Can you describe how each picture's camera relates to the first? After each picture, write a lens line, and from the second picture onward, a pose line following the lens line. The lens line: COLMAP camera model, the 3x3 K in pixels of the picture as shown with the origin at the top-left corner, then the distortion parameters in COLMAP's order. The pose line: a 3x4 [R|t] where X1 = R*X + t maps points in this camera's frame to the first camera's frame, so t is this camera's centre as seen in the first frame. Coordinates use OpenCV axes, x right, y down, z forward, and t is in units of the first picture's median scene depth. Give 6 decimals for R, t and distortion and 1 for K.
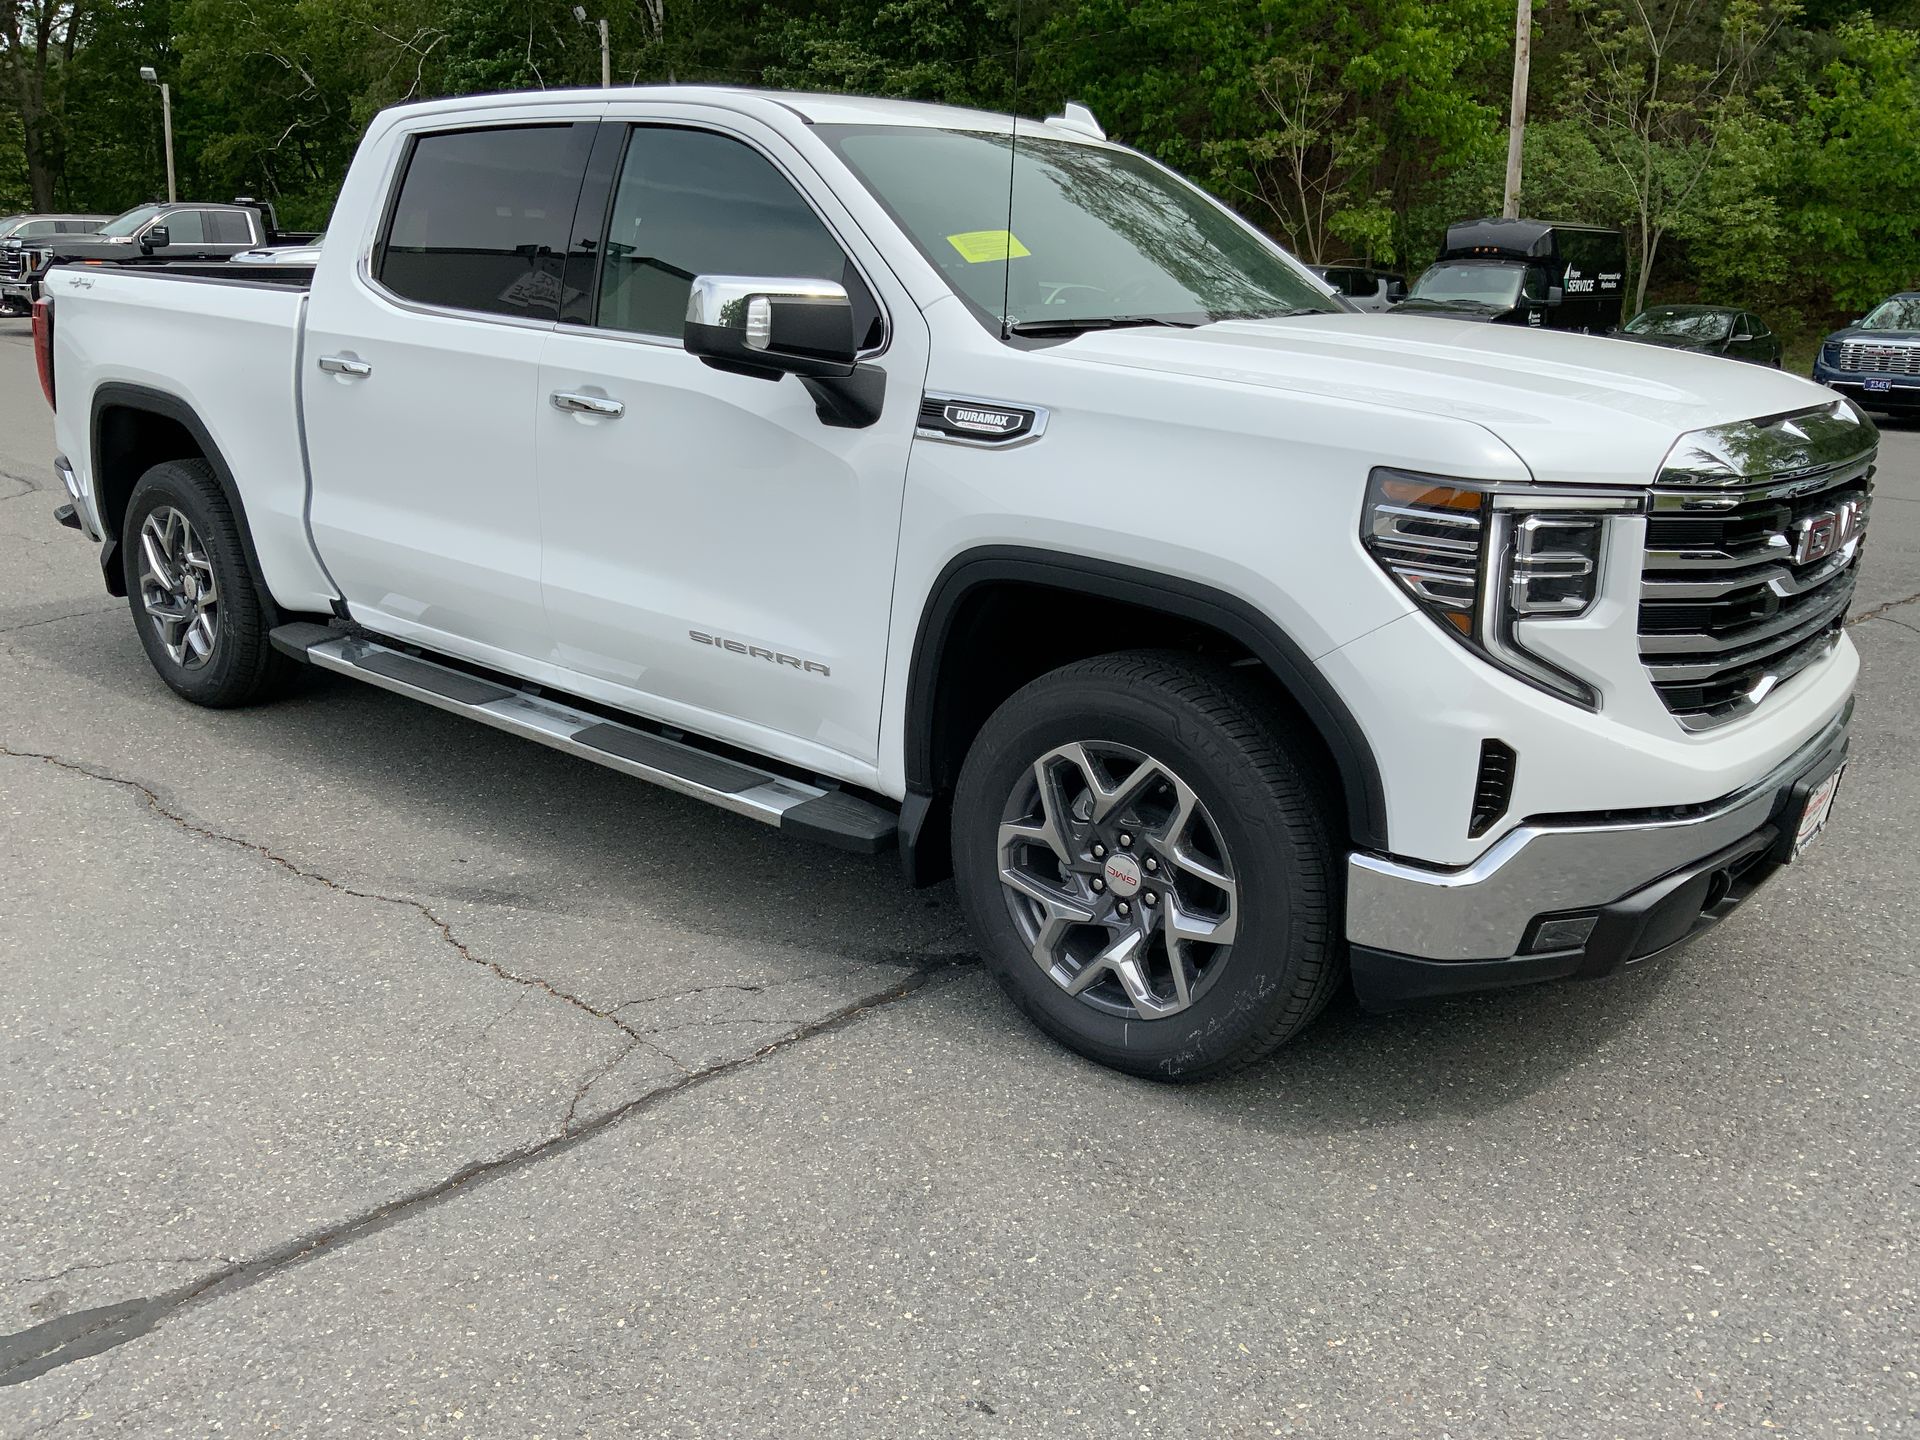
lens RADIAL K [[1615.3, 0, 1000.1], [0, 1615.3, 708.9], [0, 0, 1]] dist [0.029593, -0.038805]
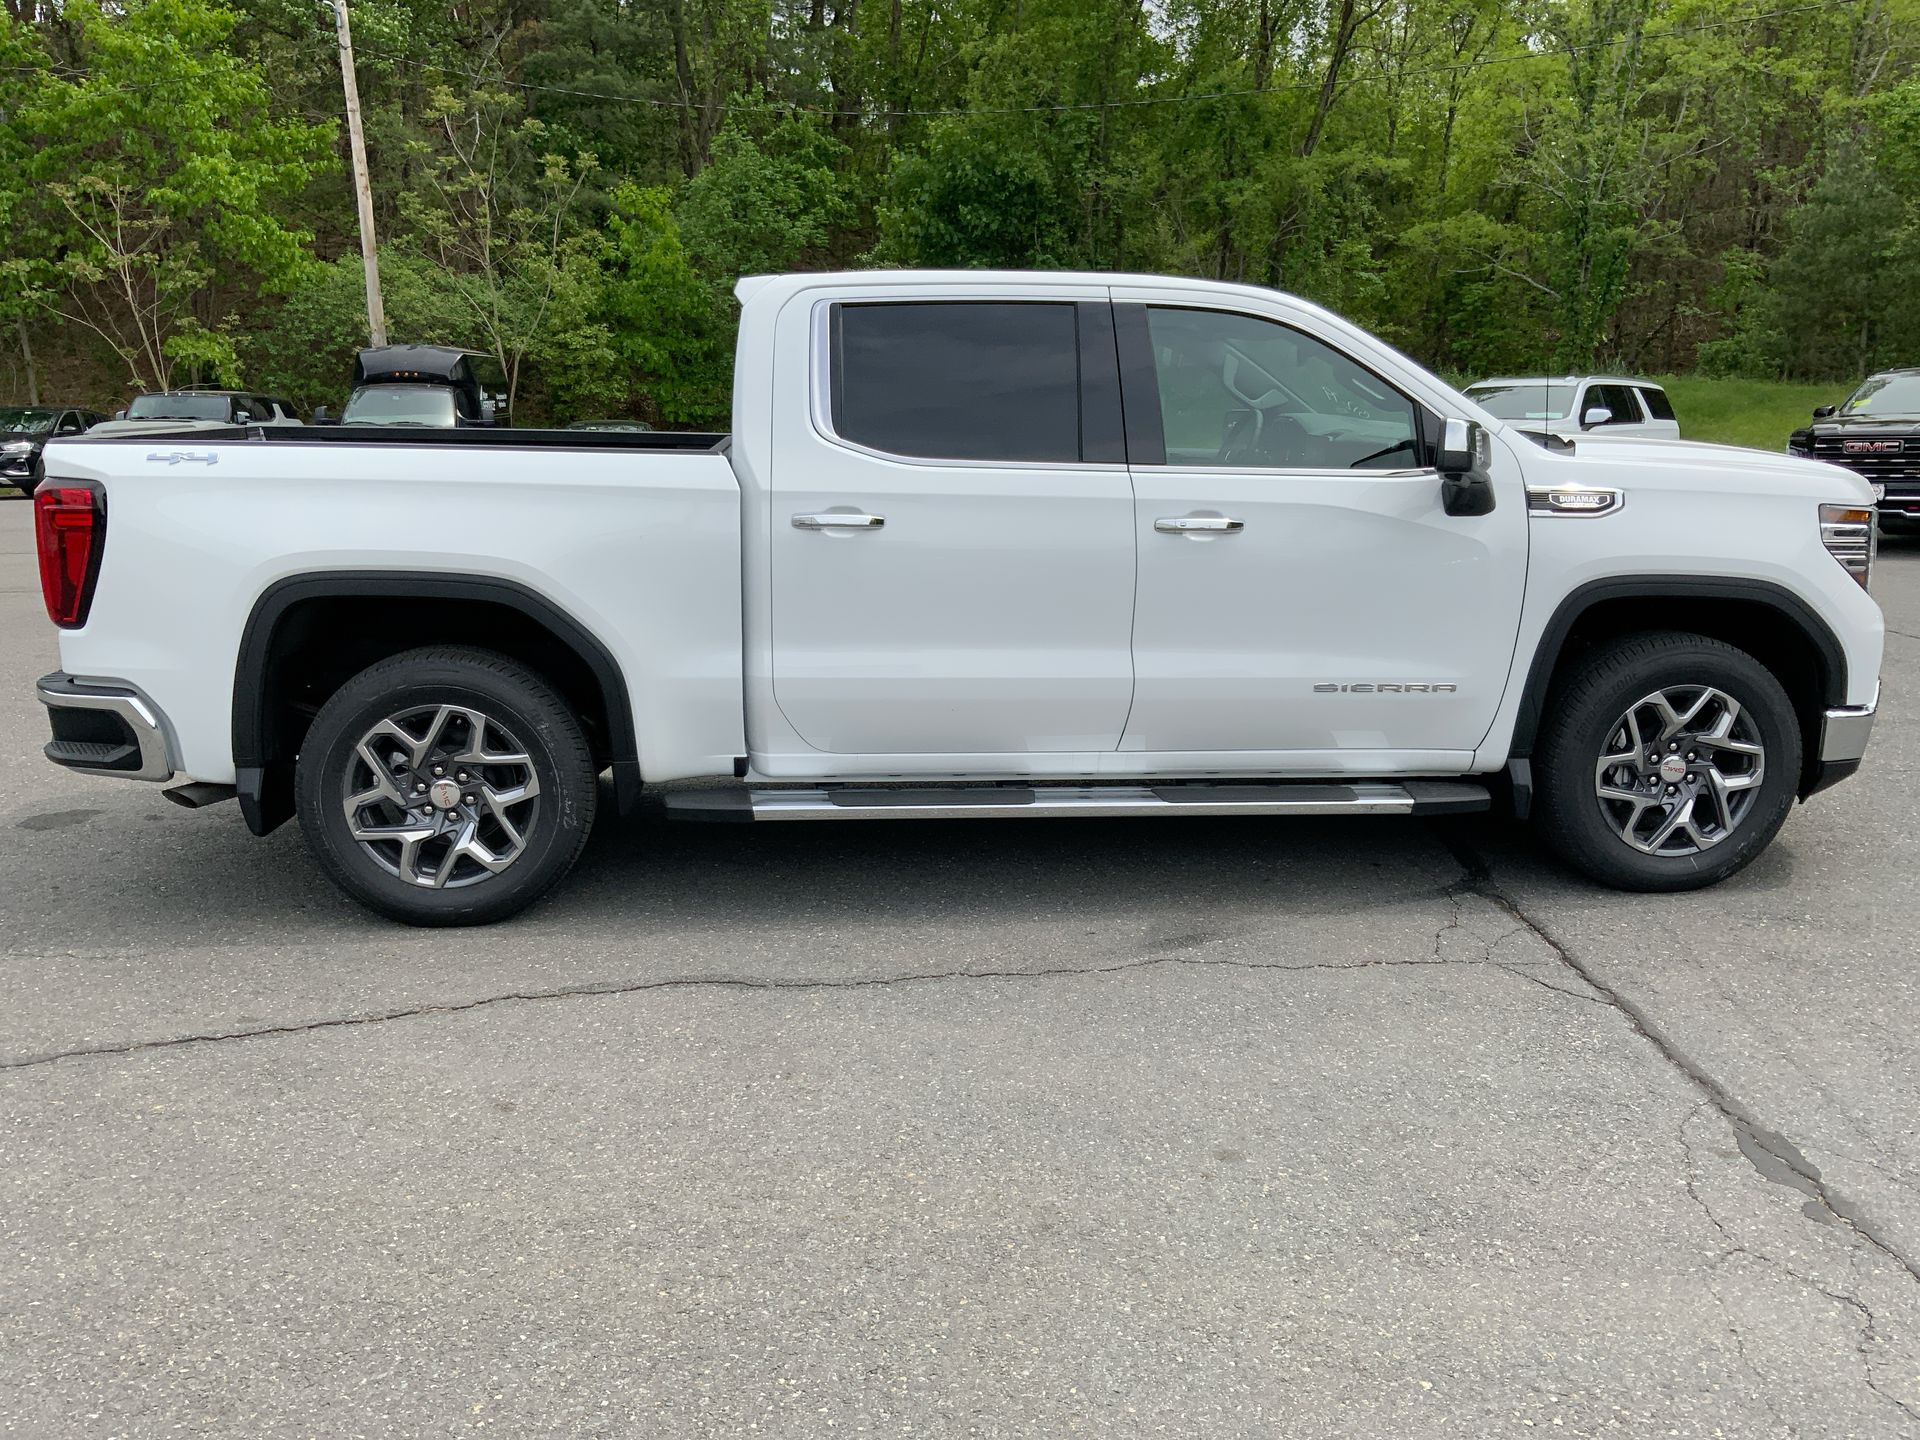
lens RADIAL K [[1615.3, 0, 949.2], [0, 1615.3, 709.9], [0, 0, 1]] dist [0.029593, -0.038805]
pose [[0.711748, -0.161380, 0.683645, -1.406319], [0.207074, 0.978205, 0.015326, -0.118822], [-0.671219, 0.130657, 0.729654, 0.263463]]
